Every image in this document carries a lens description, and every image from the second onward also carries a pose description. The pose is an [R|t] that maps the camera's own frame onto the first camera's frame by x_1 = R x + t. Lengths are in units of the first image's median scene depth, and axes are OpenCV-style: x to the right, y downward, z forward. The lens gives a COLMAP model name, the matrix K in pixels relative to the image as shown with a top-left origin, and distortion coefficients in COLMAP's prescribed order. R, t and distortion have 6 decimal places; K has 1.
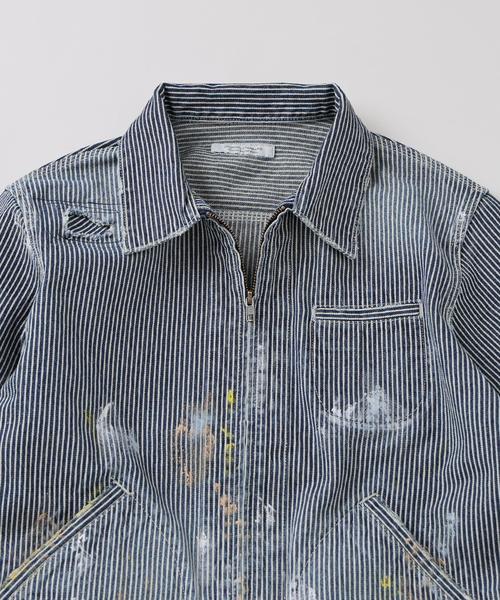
lens RADIAL K [[2544.0, 0, 250.0], [0, 2544.0, 300.0], [0, 0, 1]] dist [0.911610, -0.756948]
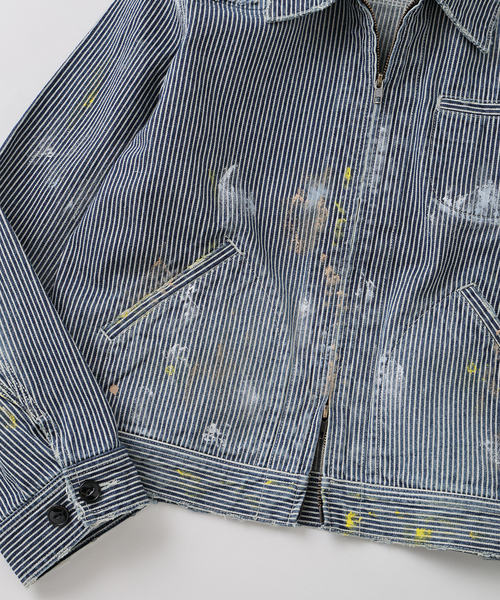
lens RADIAL K [[1104.5, 0, 250.0], [0, 1104.5, 300.0], [0, 0, 1]] dist [0.154414, 0.160923]
pose [[0.988620, 0.136621, -0.062971, -0.011832], [-0.122953, 0.975008, 0.185046, 0.009159], [0.086679, -0.175197, 0.980710, 0.541443]]
